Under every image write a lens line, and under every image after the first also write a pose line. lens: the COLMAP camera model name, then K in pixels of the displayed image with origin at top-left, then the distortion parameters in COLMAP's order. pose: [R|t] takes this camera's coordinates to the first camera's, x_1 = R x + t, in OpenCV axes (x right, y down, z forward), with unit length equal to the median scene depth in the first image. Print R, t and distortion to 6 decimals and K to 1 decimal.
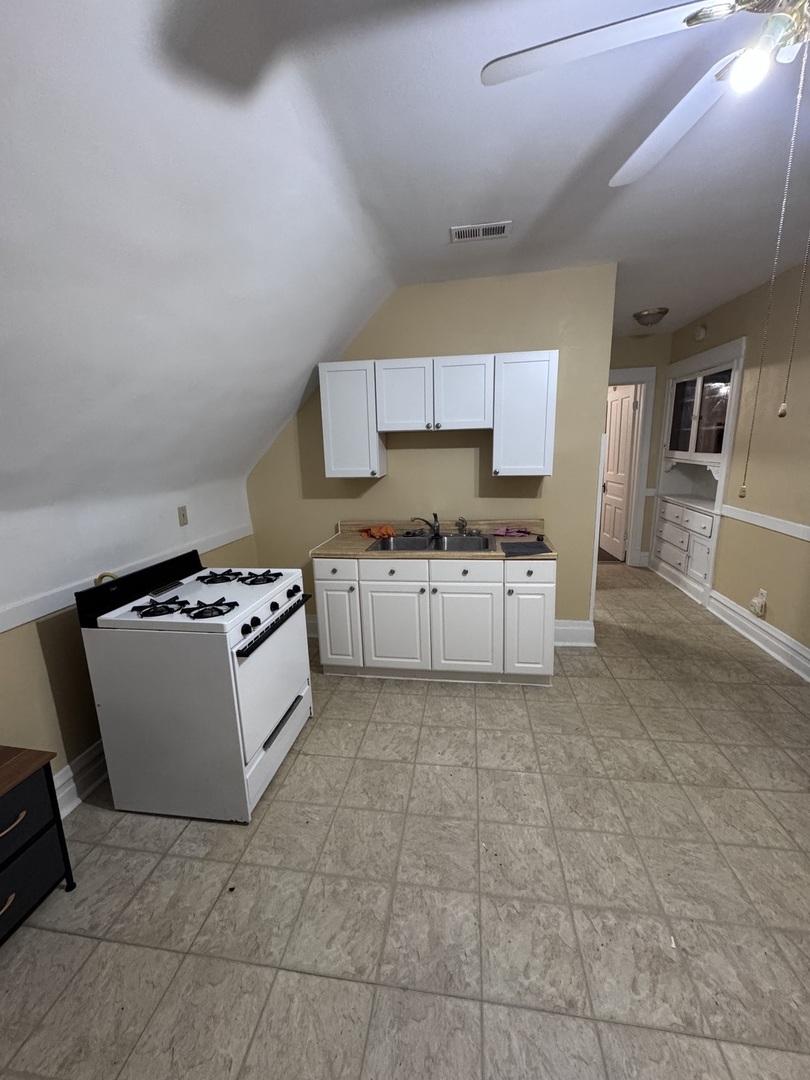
lens RADIAL K [[430.3, 0, 406.1], [0, 430.3, 539.2], [0, 0, 1]] dist [-0.003535, 0.000552]
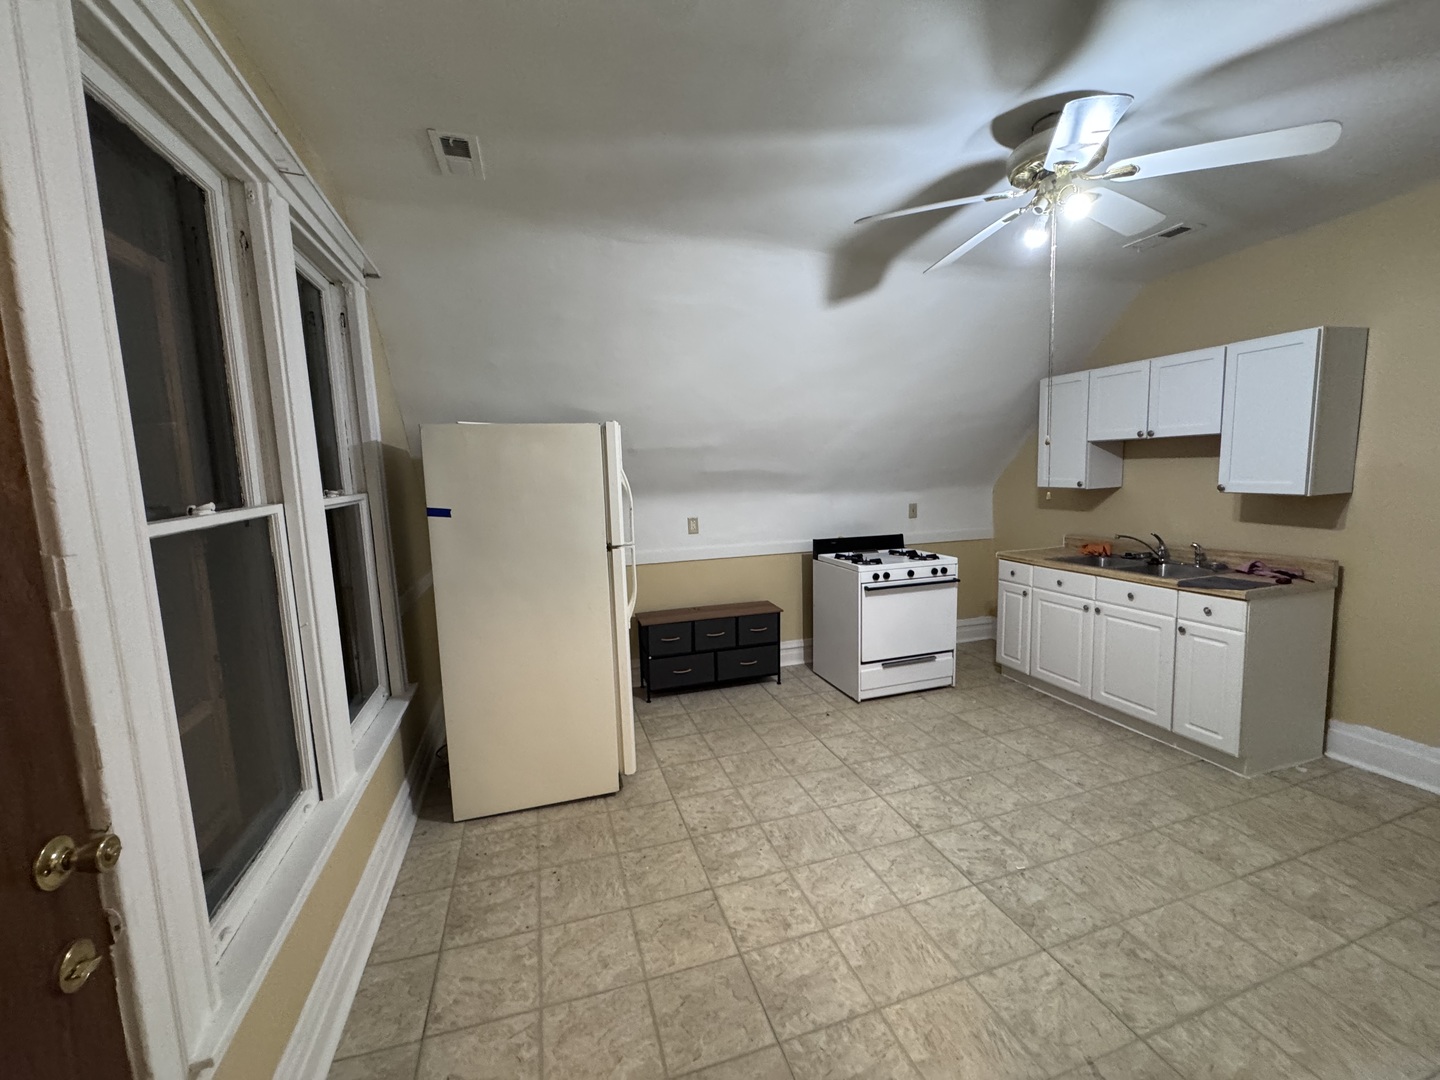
lens RADIAL K [[573.7, 0, 717.6], [0, 573.7, 537.9], [0, 0, 1]] dist [-0.003535, 0.000552]
pose [[0.439410, 0.117701, -0.890542, 1.336872], [-0.167901, 0.984669, 0.047296, 0.074950], [0.882456, 0.128741, 0.452435, -0.518020]]
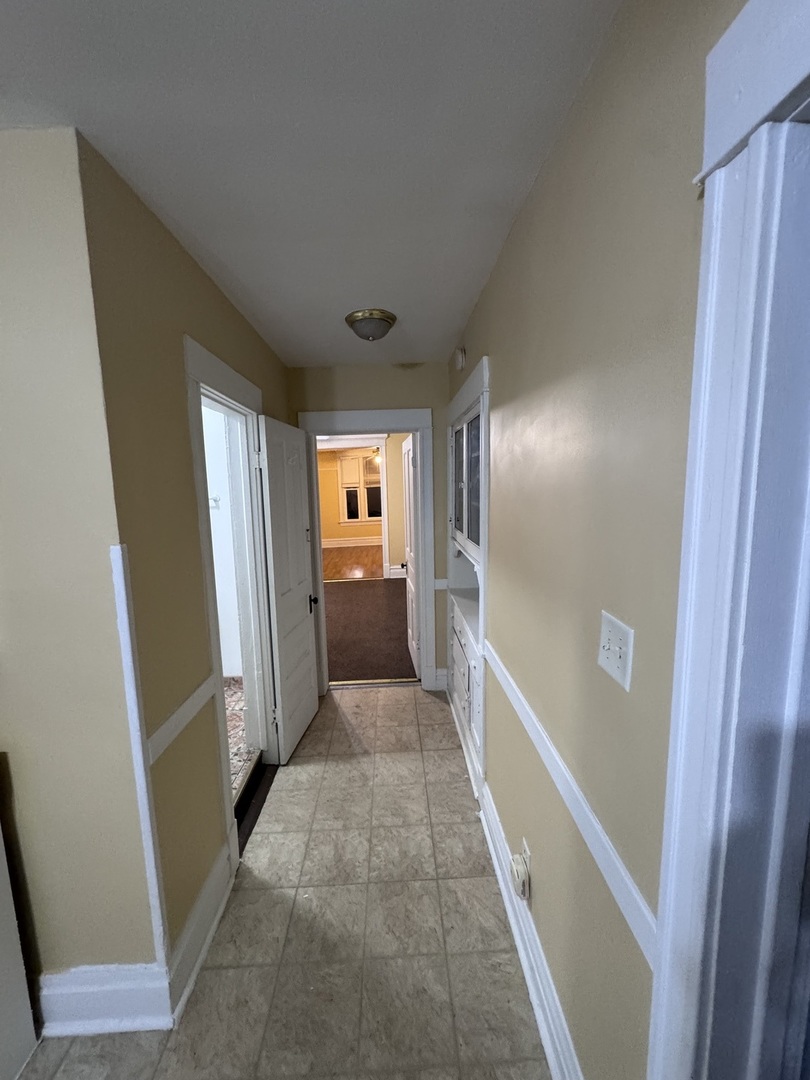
lens RADIAL K [[430.3, 0, 404.4], [0, 430.3, 538.0], [0, 0, 1]] dist [-0.003535, 0.000552]
pose [[0.984267, -0.013826, 0.176148, 0.002718], [0.030023, 0.995523, -0.089622, -0.000859], [-0.174120, 0.093500, 0.980275, 0.002254]]
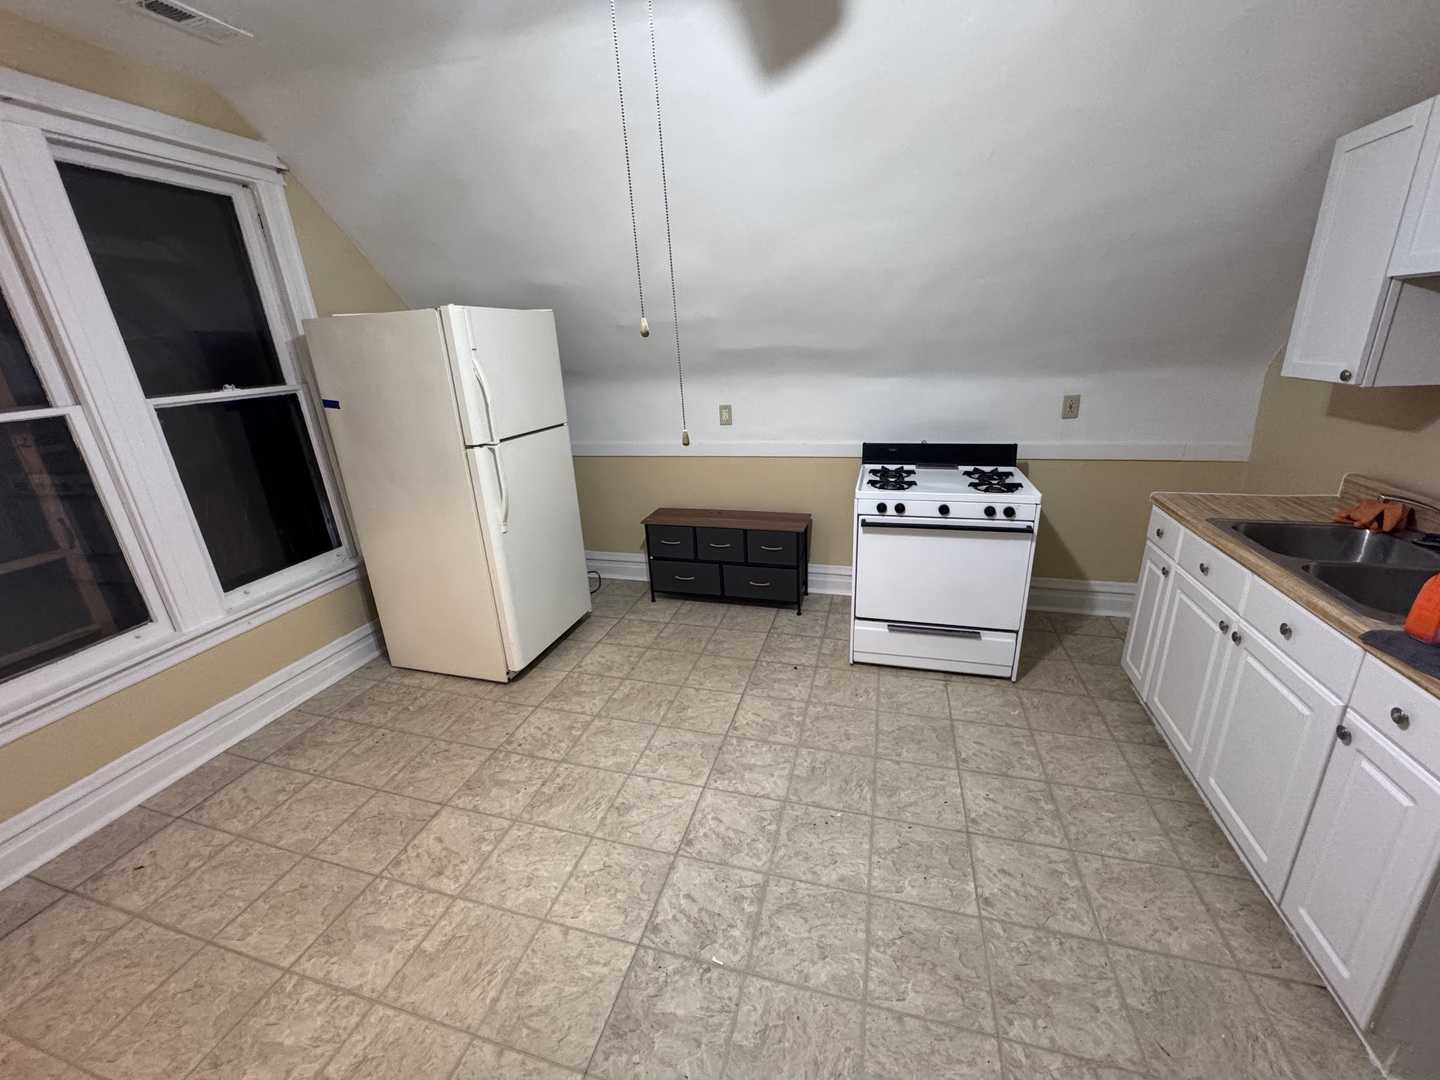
lens RADIAL K [[573.7, 0, 719.2], [0, 573.7, 537.7], [0, 0, 1]] dist [-0.003535, 0.000552]
pose [[-0.133913, 0.351765, -0.926460, 1.172983], [-0.151641, 0.916597, 0.369939, -0.219816], [0.979322, 0.190029, -0.069402, 0.780792]]
